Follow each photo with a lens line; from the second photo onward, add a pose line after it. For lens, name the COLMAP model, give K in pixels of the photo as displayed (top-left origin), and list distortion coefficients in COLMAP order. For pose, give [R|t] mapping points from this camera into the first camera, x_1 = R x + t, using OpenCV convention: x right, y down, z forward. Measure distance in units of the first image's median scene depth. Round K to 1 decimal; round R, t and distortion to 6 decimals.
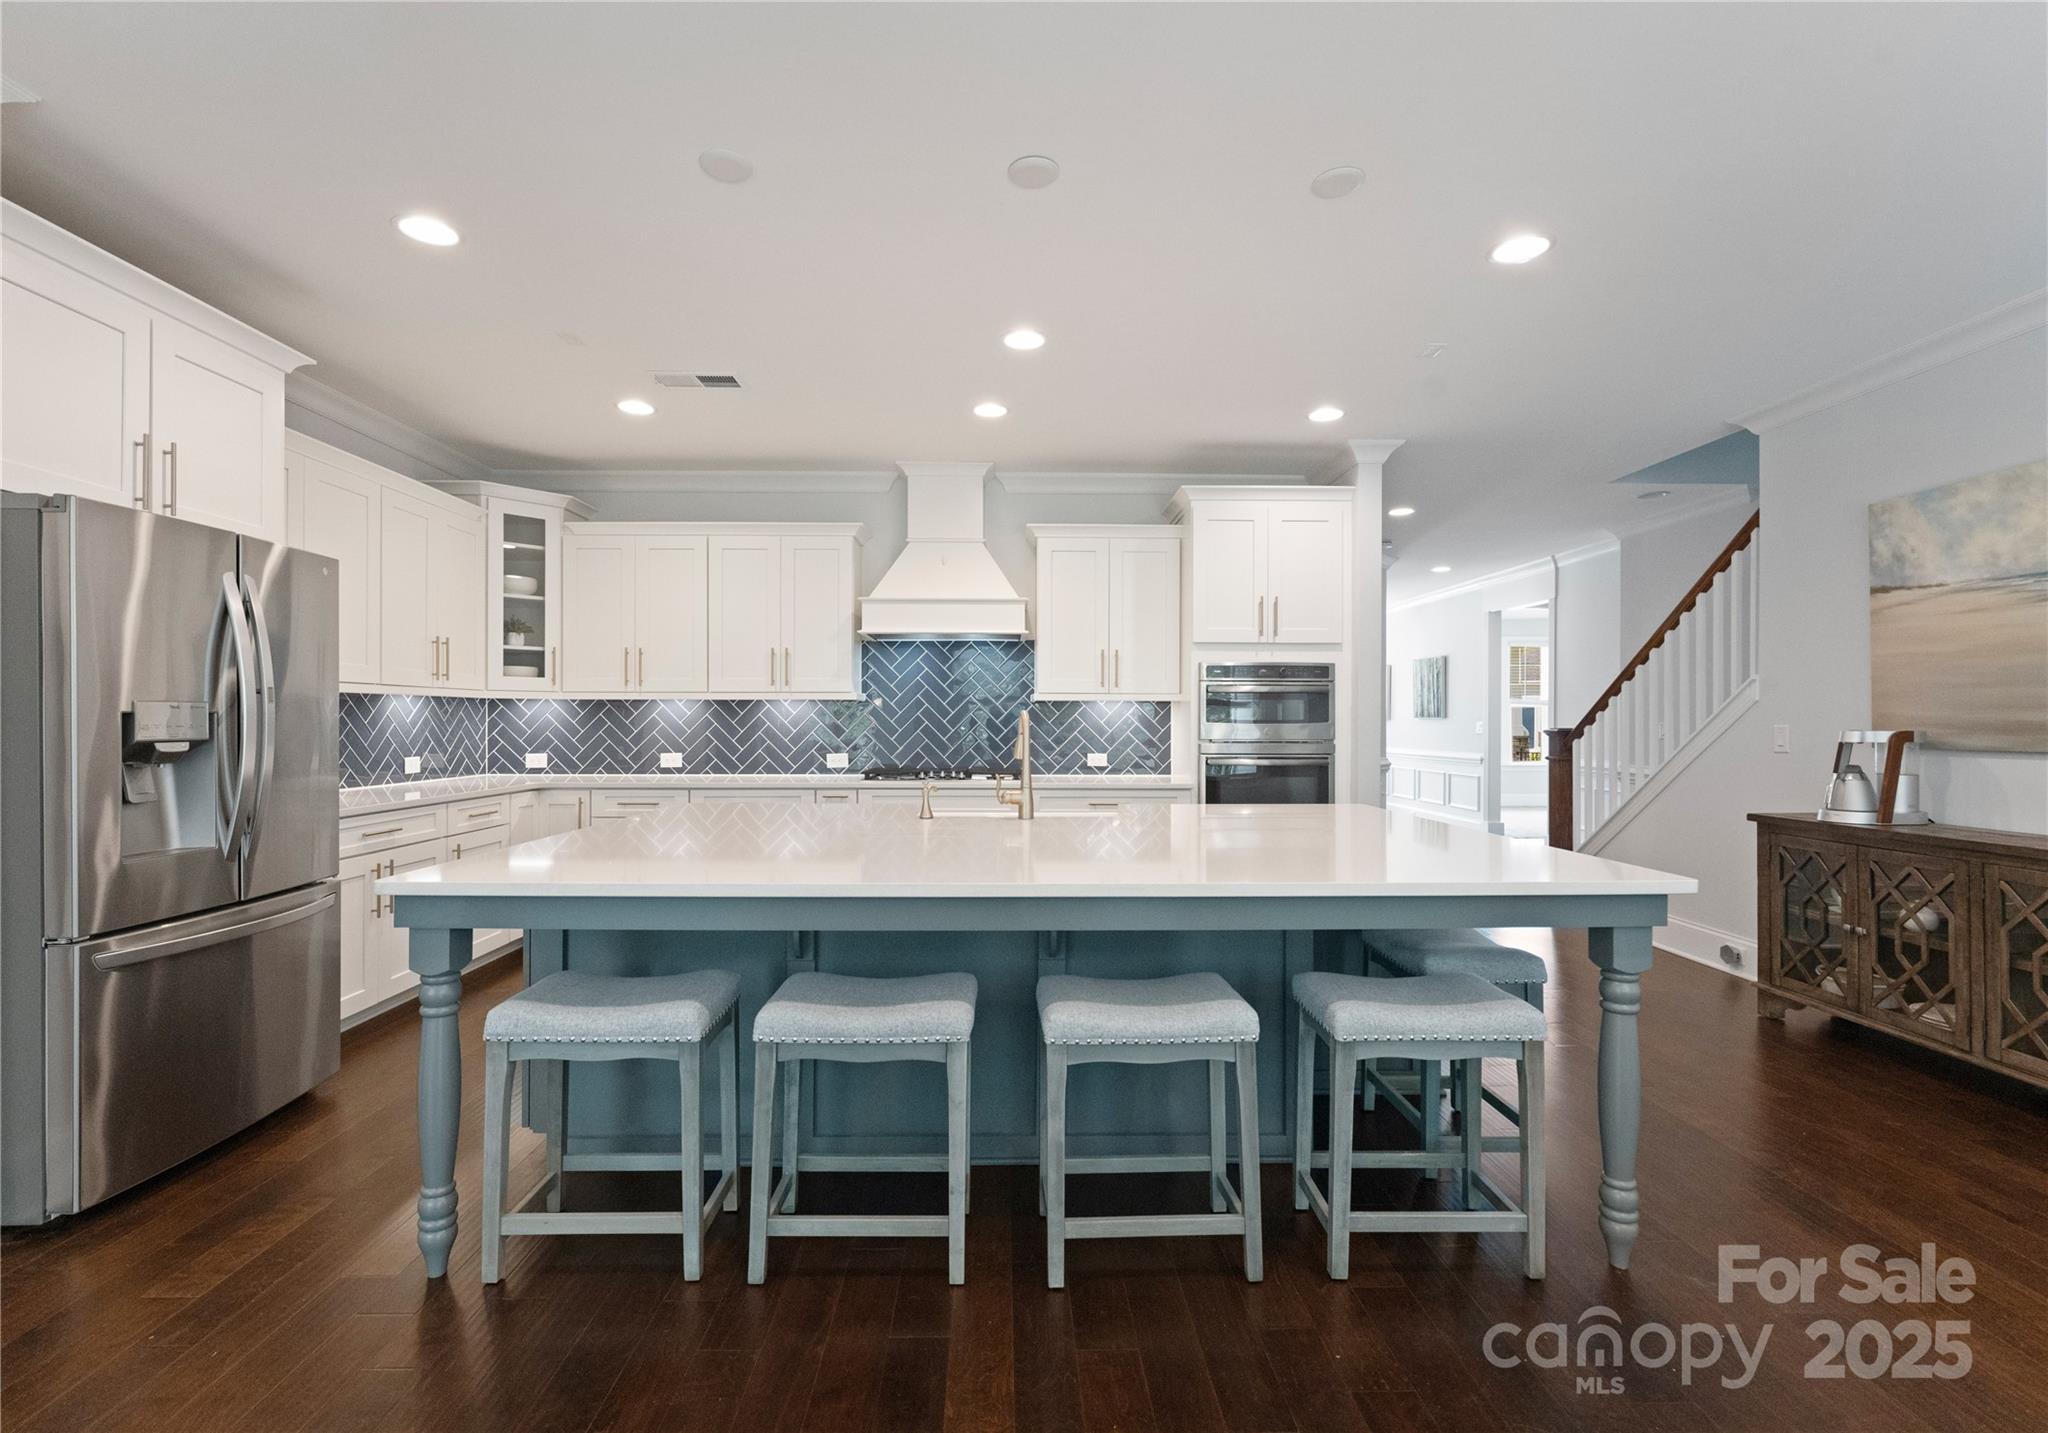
lens RADIAL K [[910.6, 0, 1024.0], [0, 910.6, 716.5], [0, 0, 1]] dist [-0.002617, 0.000003]
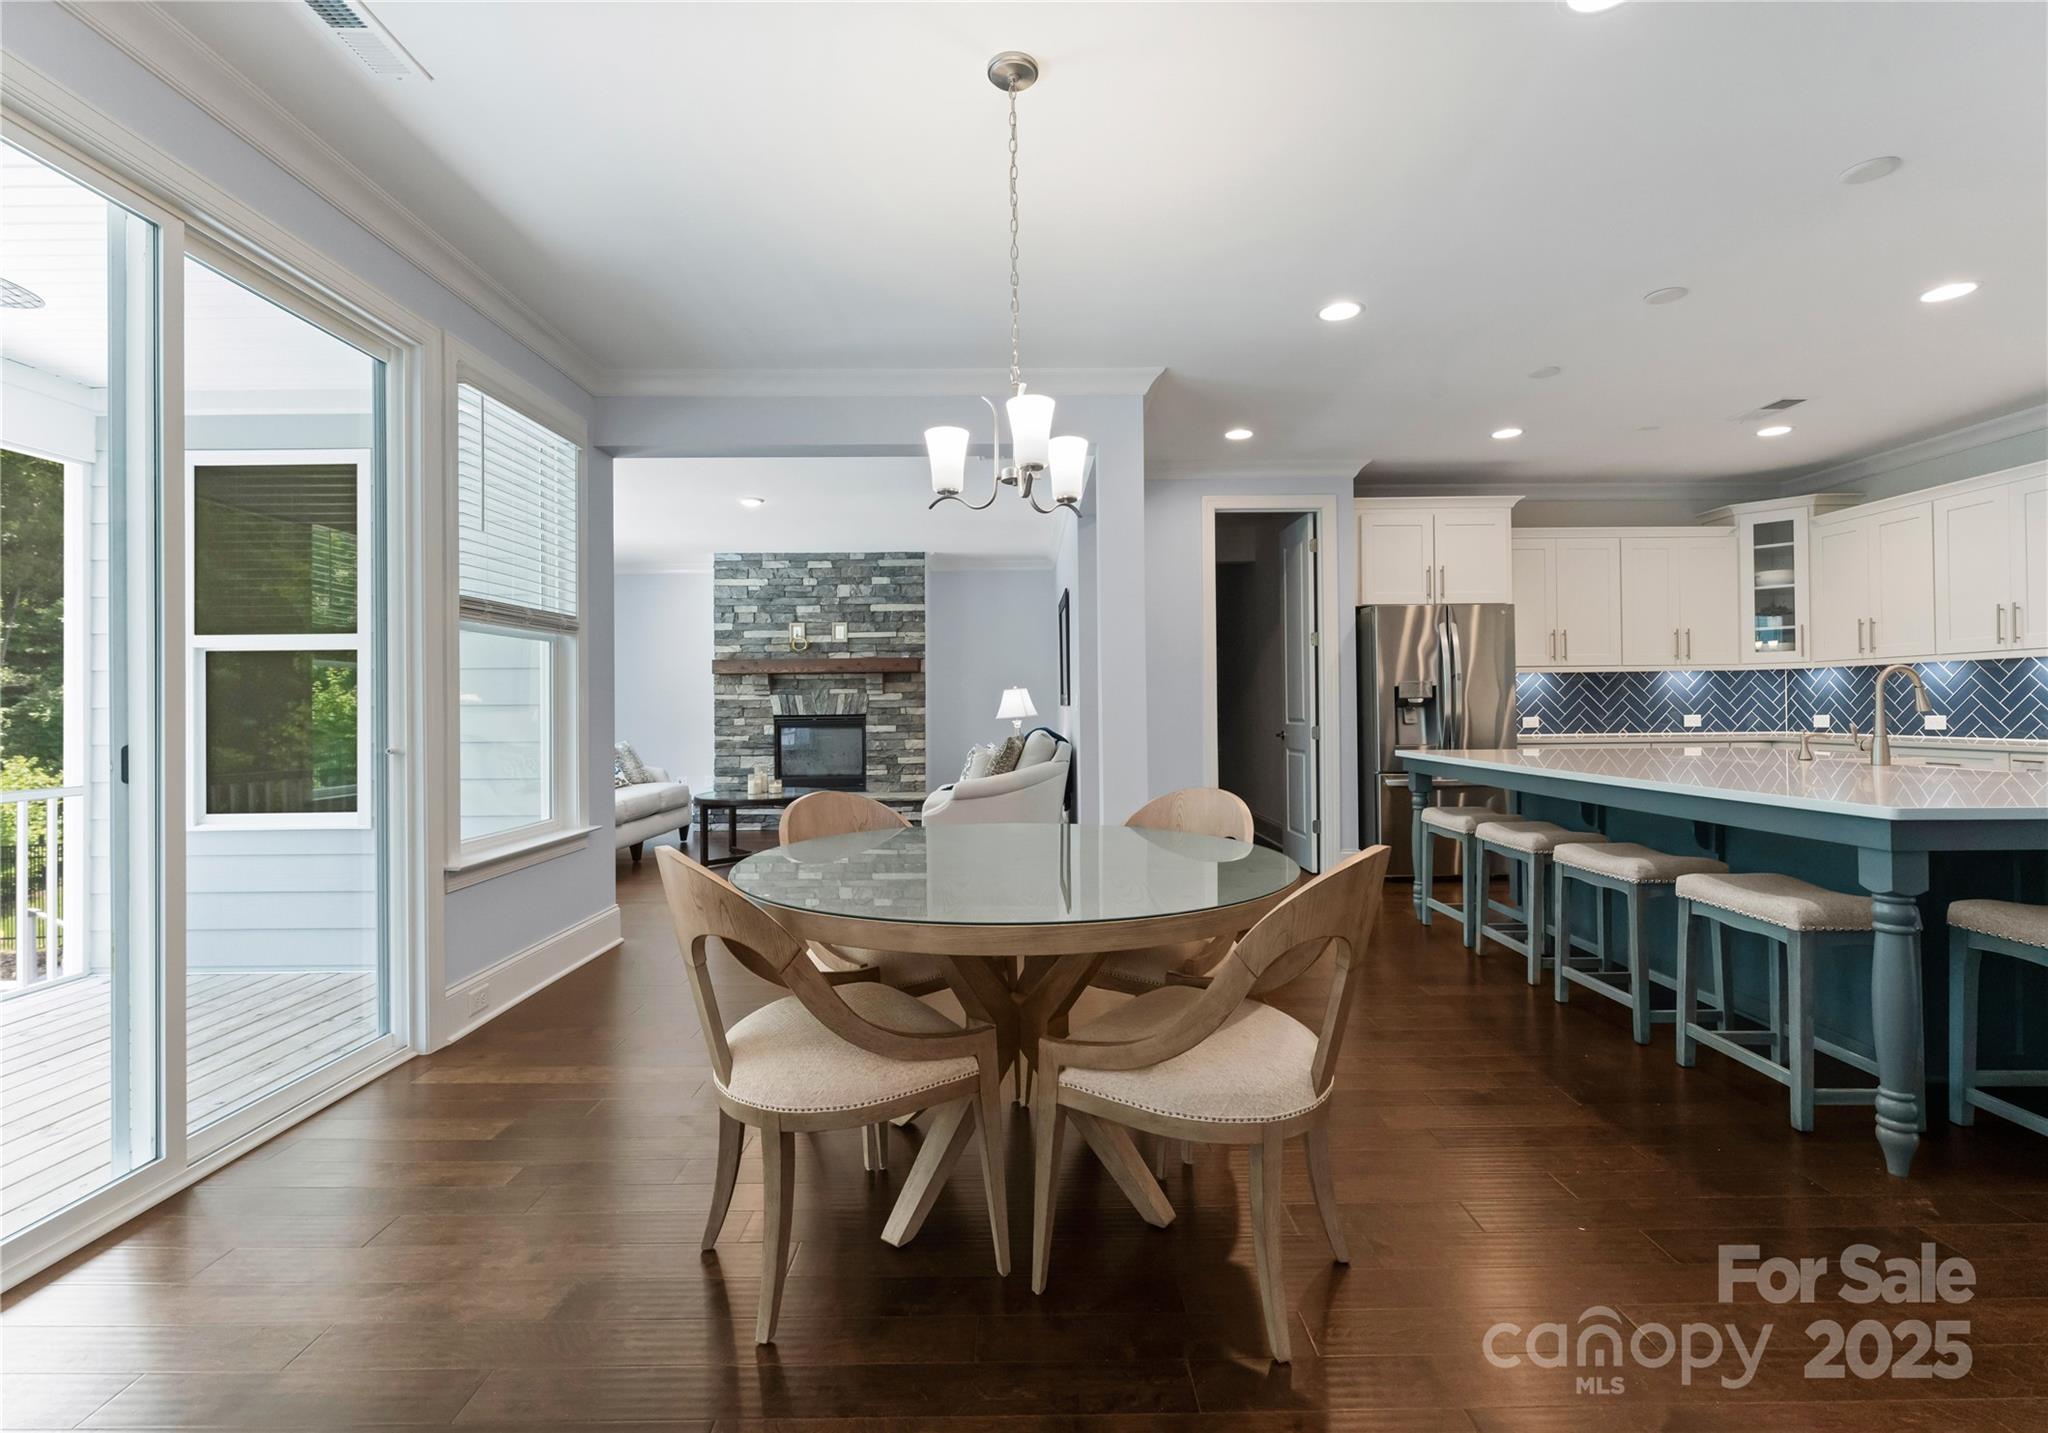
lens RADIAL K [[910.6, 0, 1024.0], [0, 910.6, 716.5], [0, 0, 1]] dist [-0.002617, 0.000003]
pose [[-0.018188, 0.009016, -0.999794, 0.699407], [0.016567, 0.999825, 0.008715, 0.016960], [0.999697, -0.016405, -0.018334, 0.000330]]
